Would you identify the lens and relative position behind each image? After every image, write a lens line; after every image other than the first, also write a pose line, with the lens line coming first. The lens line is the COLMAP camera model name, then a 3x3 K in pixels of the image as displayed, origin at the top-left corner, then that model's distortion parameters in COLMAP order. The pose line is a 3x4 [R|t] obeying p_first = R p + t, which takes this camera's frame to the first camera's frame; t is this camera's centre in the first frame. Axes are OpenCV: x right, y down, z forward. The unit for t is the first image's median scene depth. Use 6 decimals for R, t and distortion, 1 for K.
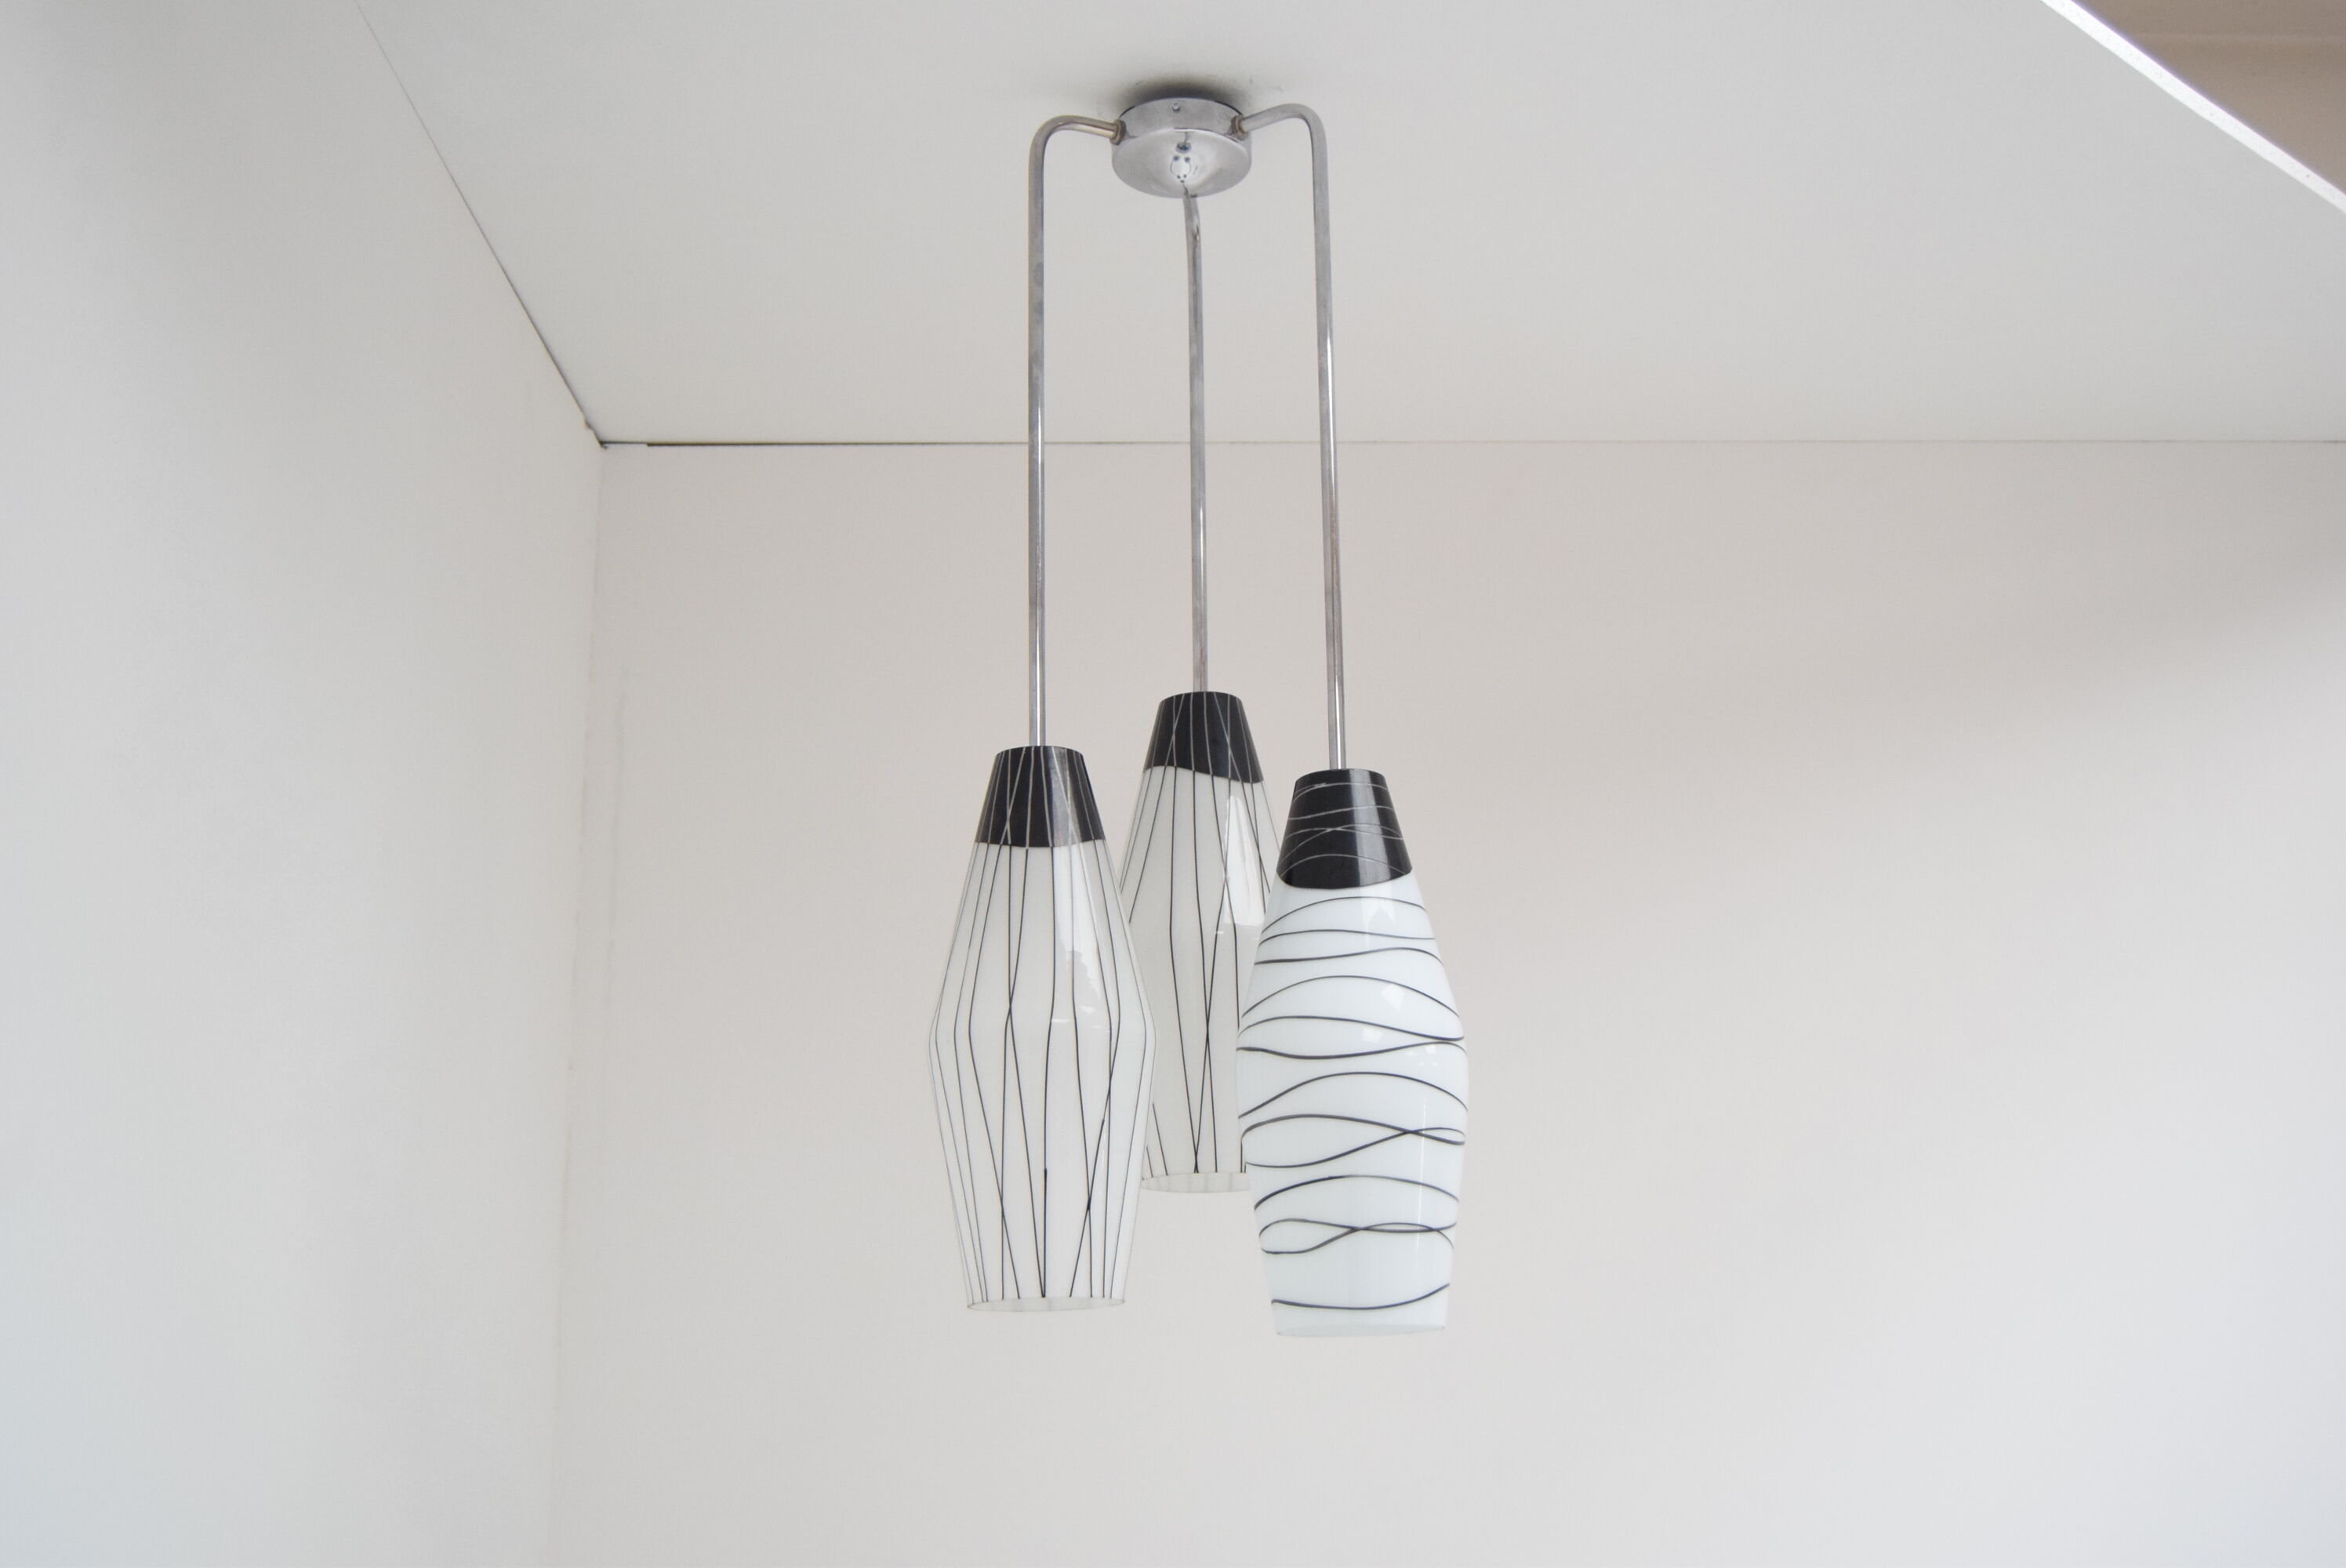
lens RADIAL K [[2523.3, 0, 1173.2], [0, 2523.3, 801.9], [0, 0, 1]] dist [0.007063, 0.000000]
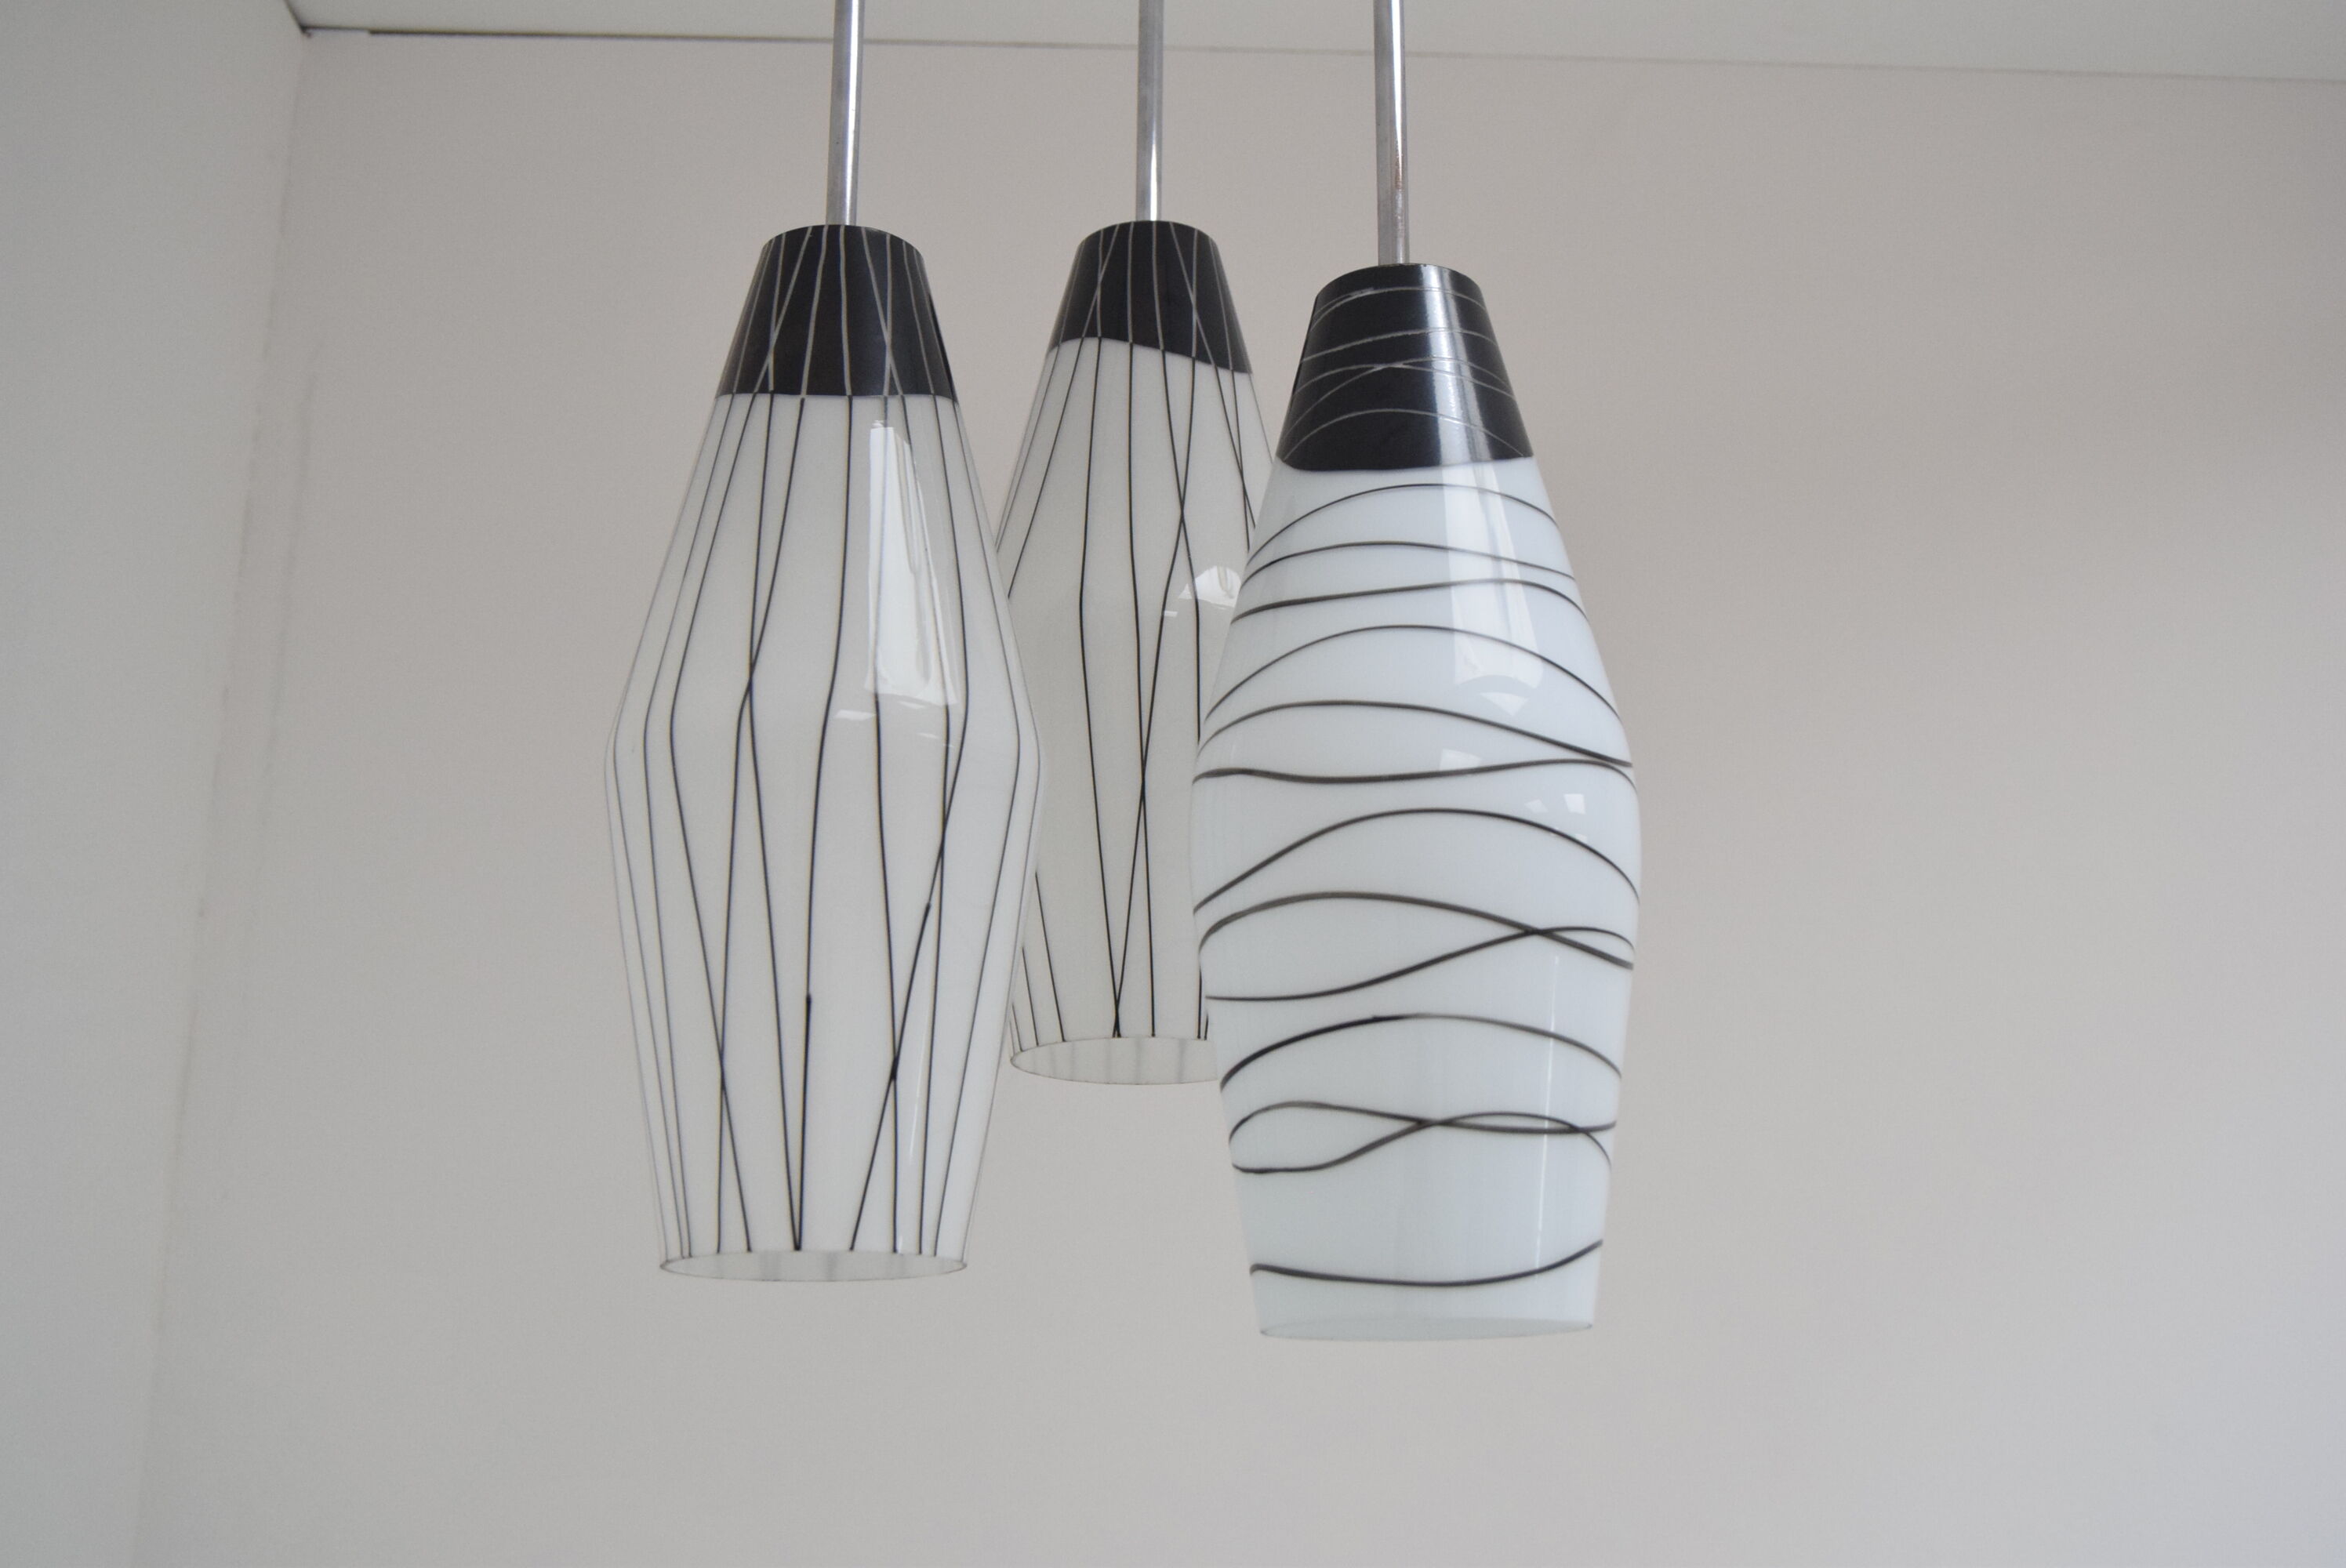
lens RADIAL K [[2523.3, 0, 1172.2], [0, 2523.3, 765.9], [0, 0, 1]] dist [0.007063, 0.000000]
pose [[0.999731, 0.021334, 0.009062, 0.016104], [-0.021204, 0.999675, -0.014188, 0.103013], [-0.009362, 0.013992, 0.999858, 0.484040]]
